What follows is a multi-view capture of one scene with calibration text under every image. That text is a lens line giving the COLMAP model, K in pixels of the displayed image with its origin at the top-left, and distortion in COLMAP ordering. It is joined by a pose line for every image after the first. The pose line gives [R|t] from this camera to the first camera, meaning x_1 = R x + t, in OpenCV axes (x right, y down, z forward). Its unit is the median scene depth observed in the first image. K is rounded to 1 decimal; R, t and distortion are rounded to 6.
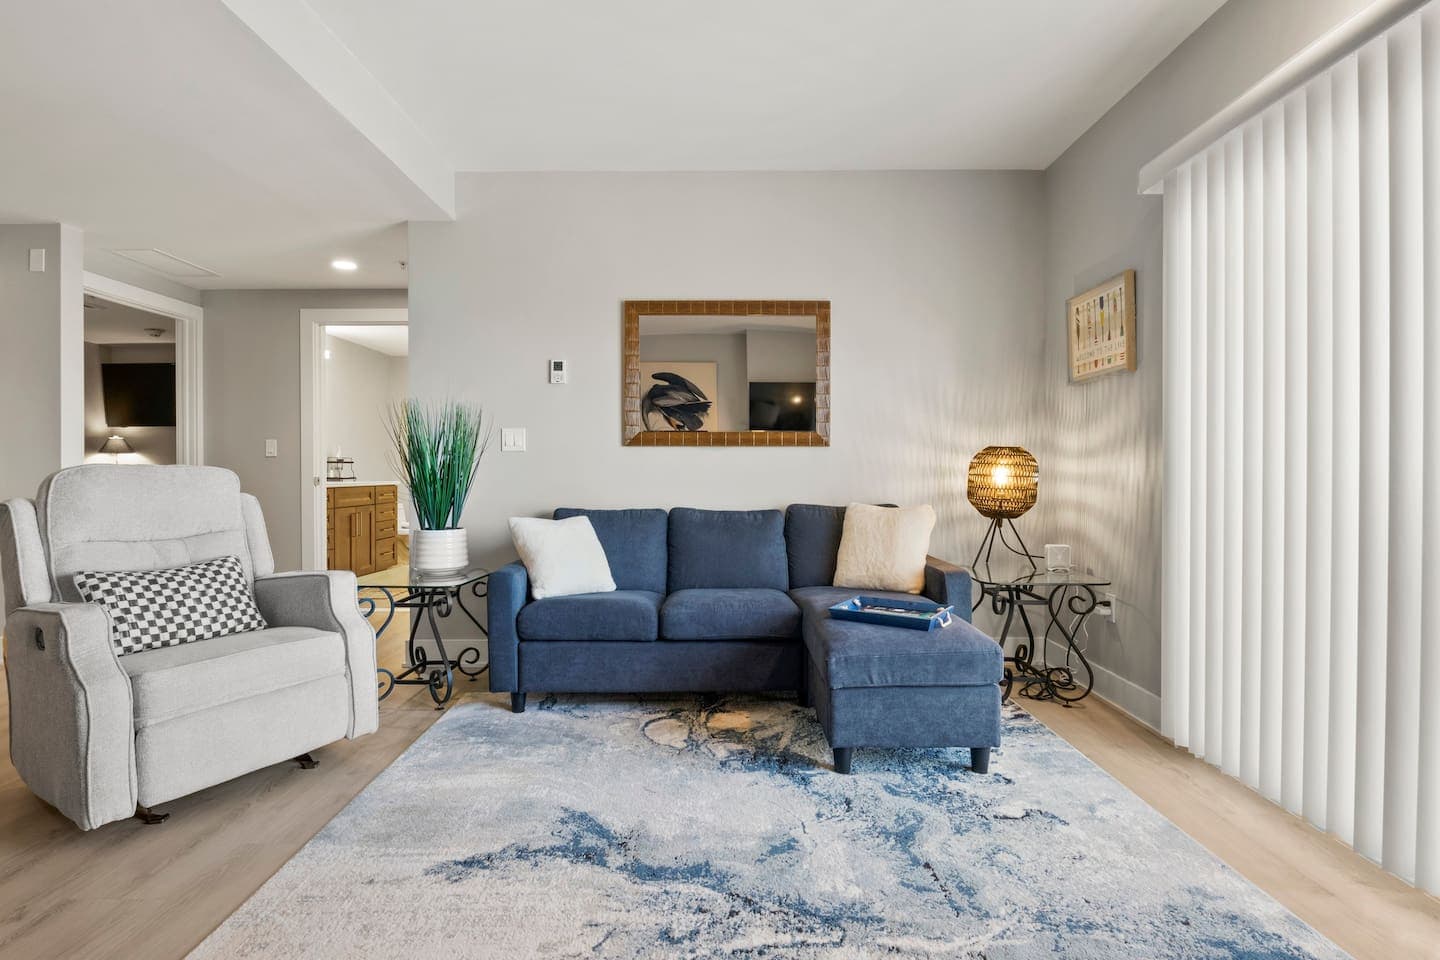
lens RADIAL K [[720.1, 0, 721.2], [0, 720.1, 472.0], [0, 0, 1]] dist [-0.004673, -0.000470]
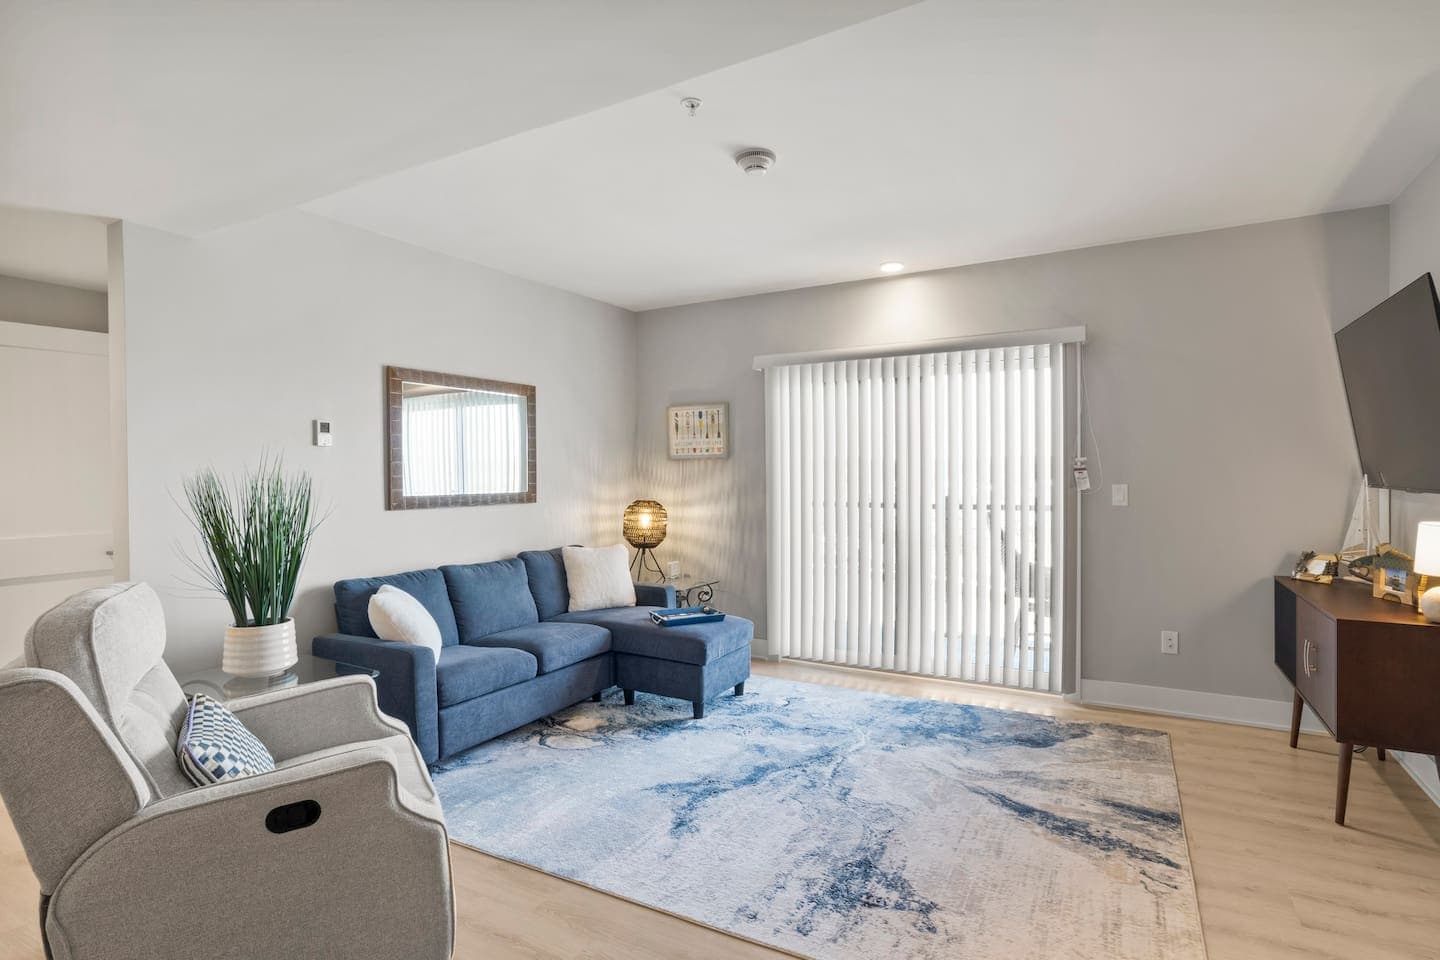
lens RADIAL K [[731.3, 0, 720.0], [0, 731.3, 480.0], [0, 0, 1]] dist [0.000677, 0.000275]
pose [[0.497908, -0.011403, 0.867155, -1.108393], [0.012150, 0.999907, 0.006172, -0.111544], [-0.867145, 0.007463, 0.498000, 0.133000]]
